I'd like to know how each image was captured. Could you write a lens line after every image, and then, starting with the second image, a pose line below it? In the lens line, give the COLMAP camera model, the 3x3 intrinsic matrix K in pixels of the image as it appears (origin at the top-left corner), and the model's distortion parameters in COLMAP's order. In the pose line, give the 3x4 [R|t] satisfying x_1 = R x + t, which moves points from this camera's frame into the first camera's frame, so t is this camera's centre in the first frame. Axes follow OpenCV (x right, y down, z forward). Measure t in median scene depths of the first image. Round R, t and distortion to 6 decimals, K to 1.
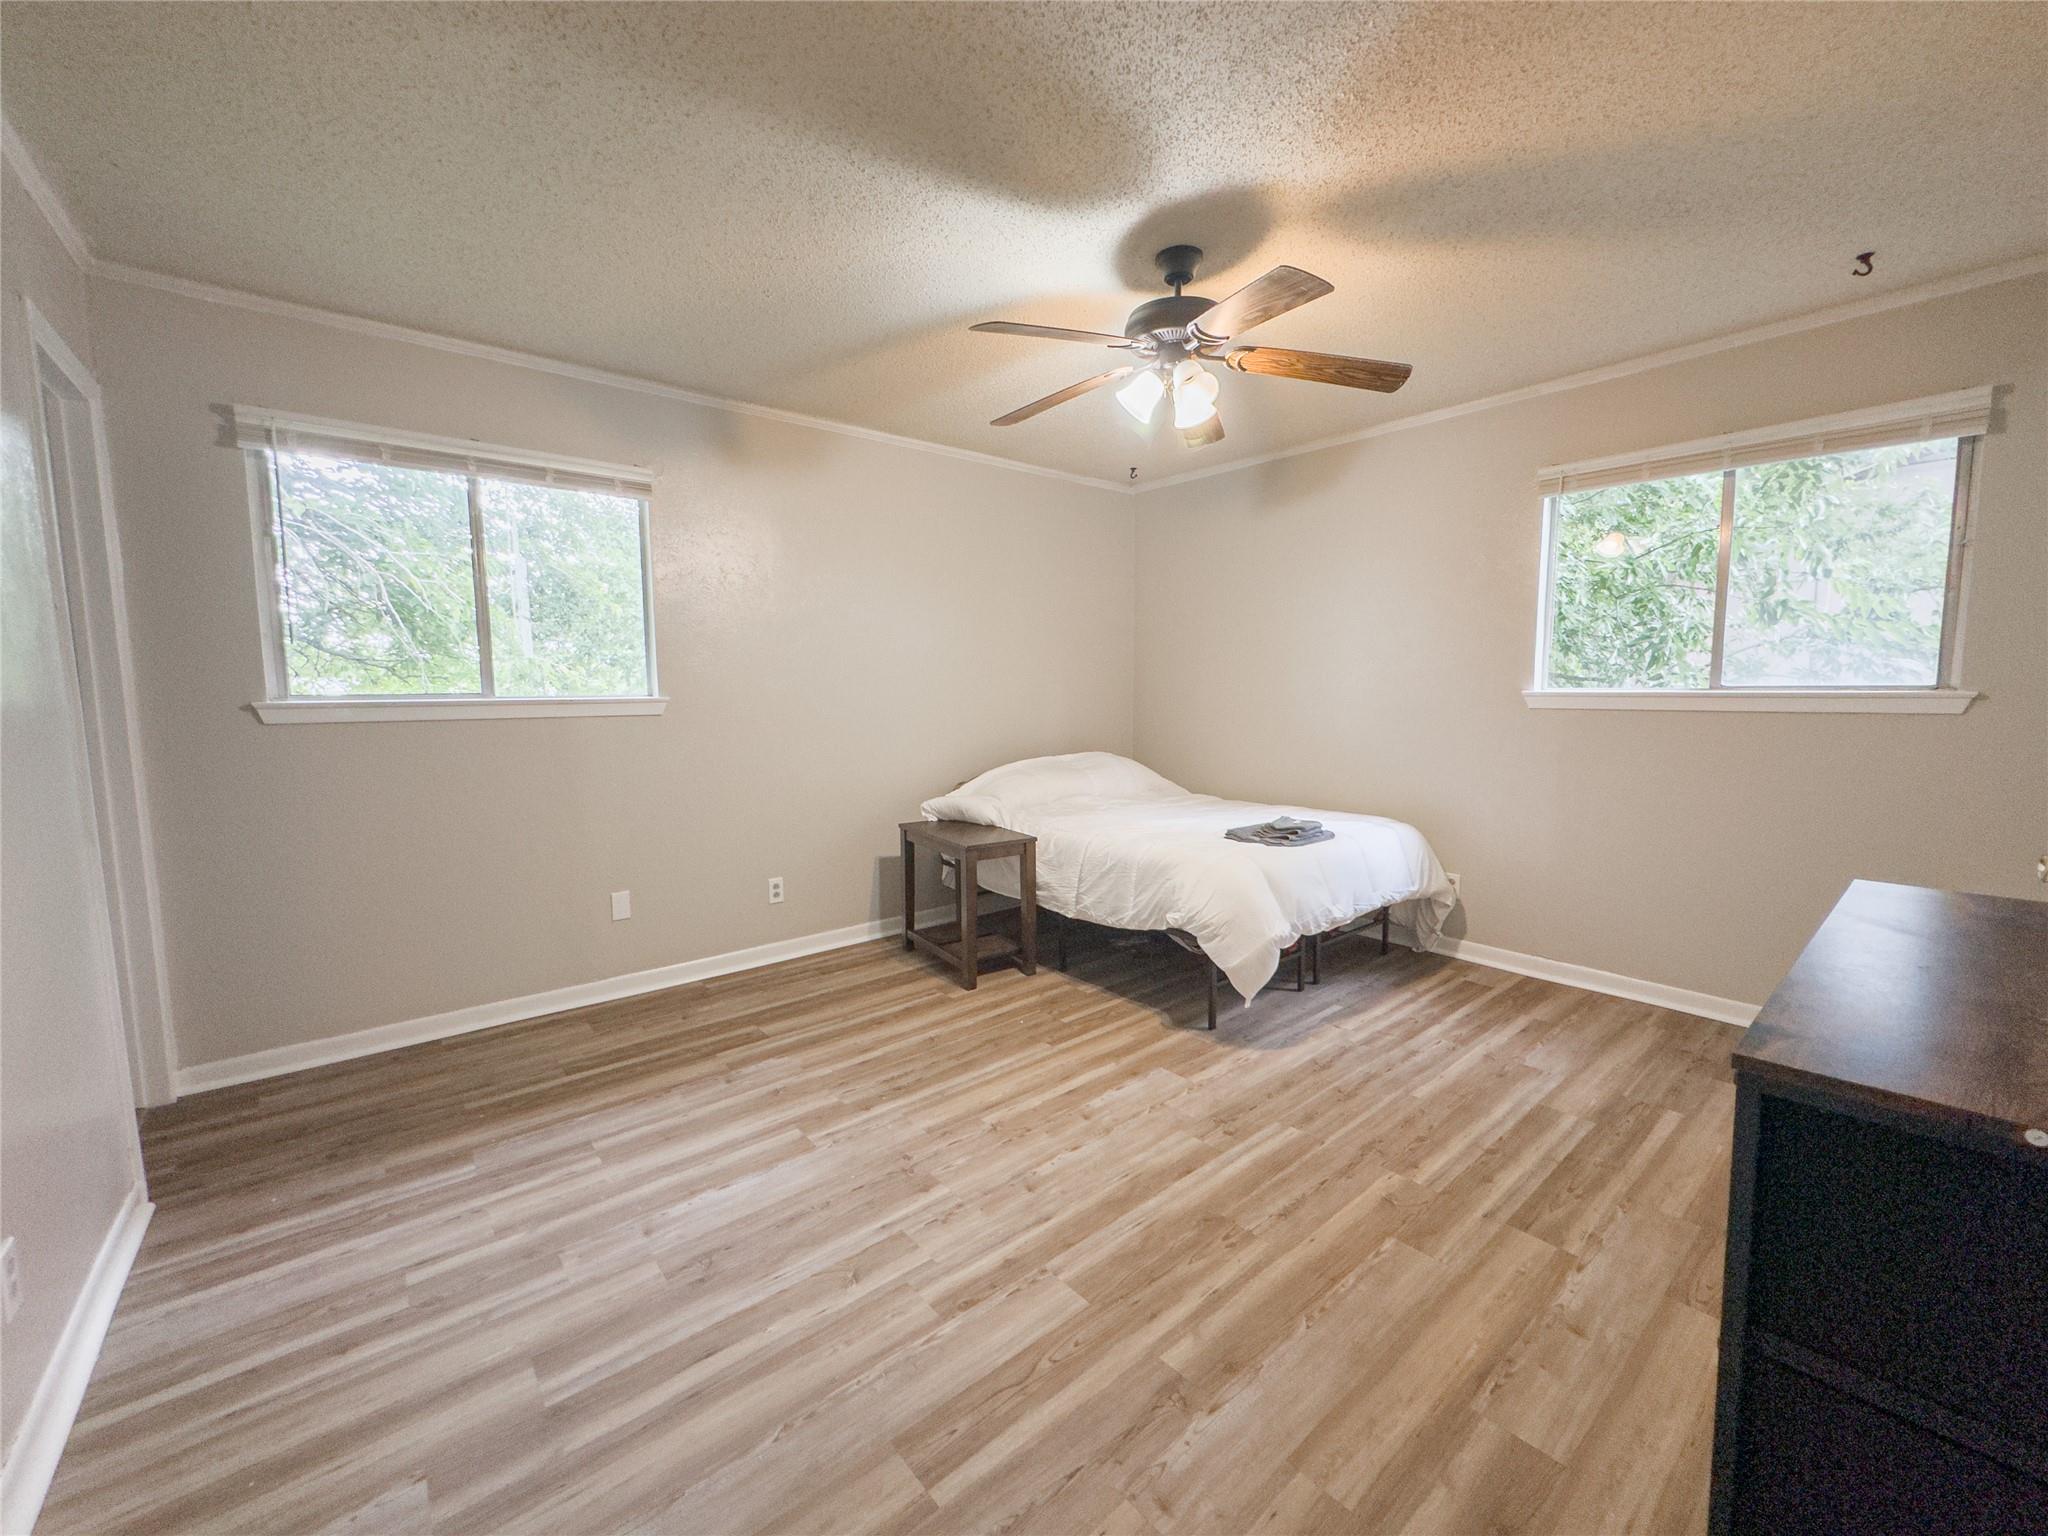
lens RADIAL K [[820.9, 0, 1006.9], [0, 820.9, 780.4], [0, 0, 1]] dist [0.002931, -0.000306]
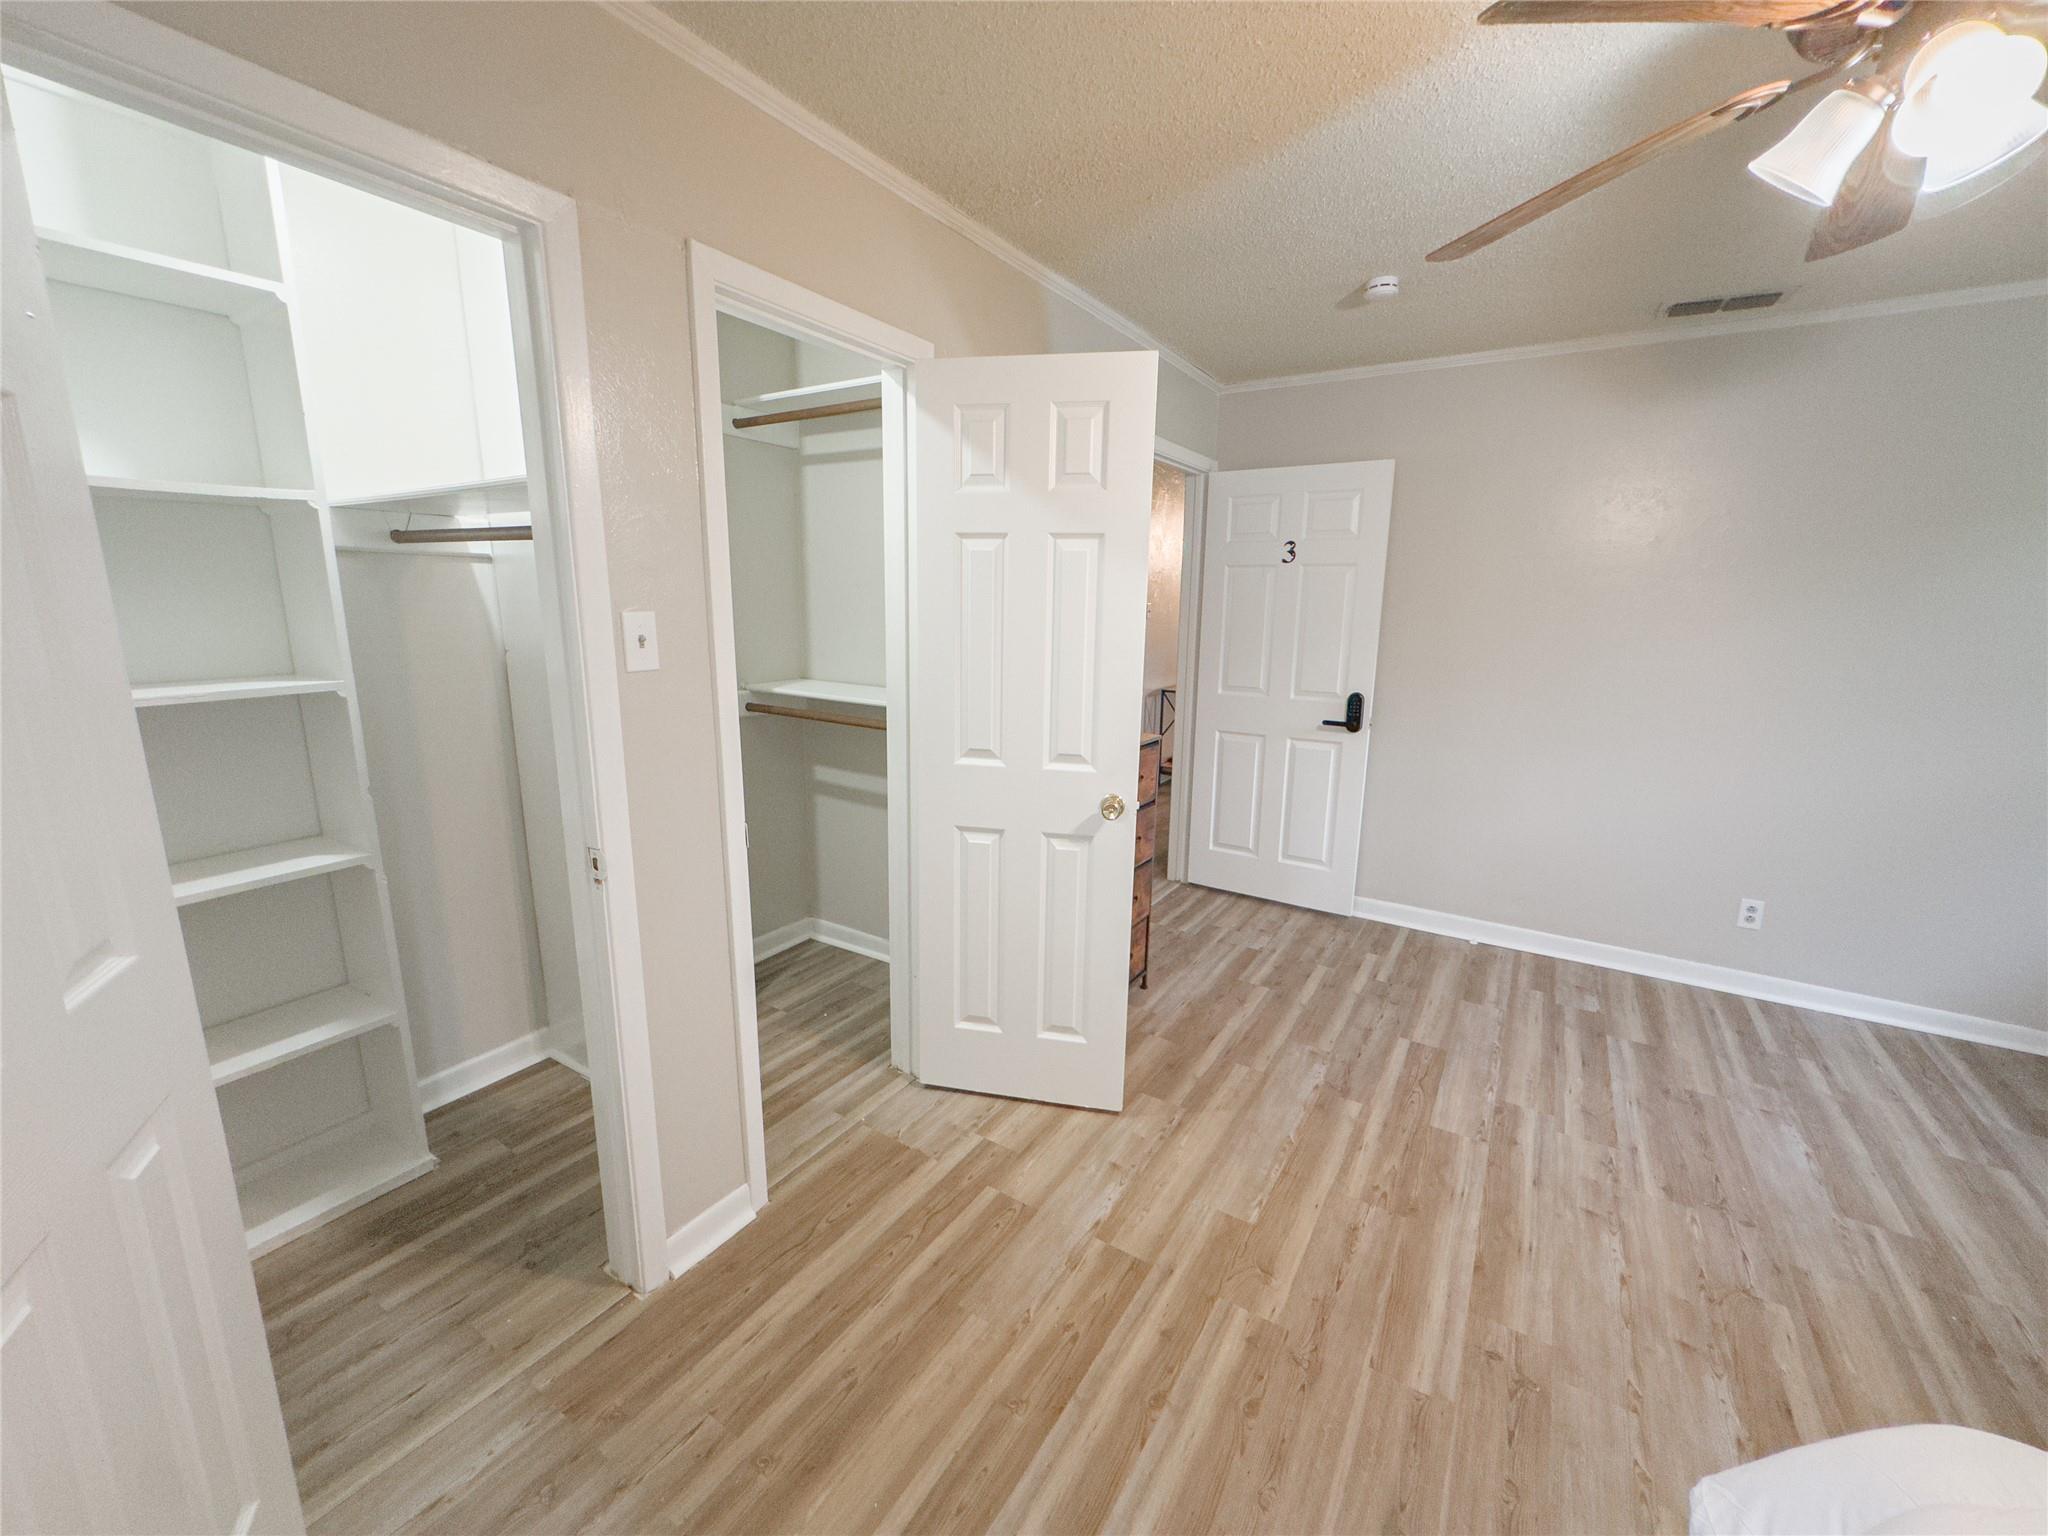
lens RADIAL K [[820.9, 0, 1024.1], [0, 820.9, 759.3], [0, 0, 1]] dist [0.002931, -0.000306]
pose [[-0.949838, 0.052828, -0.308250, 0.931508], [-0.043674, 0.953566, 0.298000, -0.270333], [0.309679, 0.296514, -0.903426, 1.512314]]
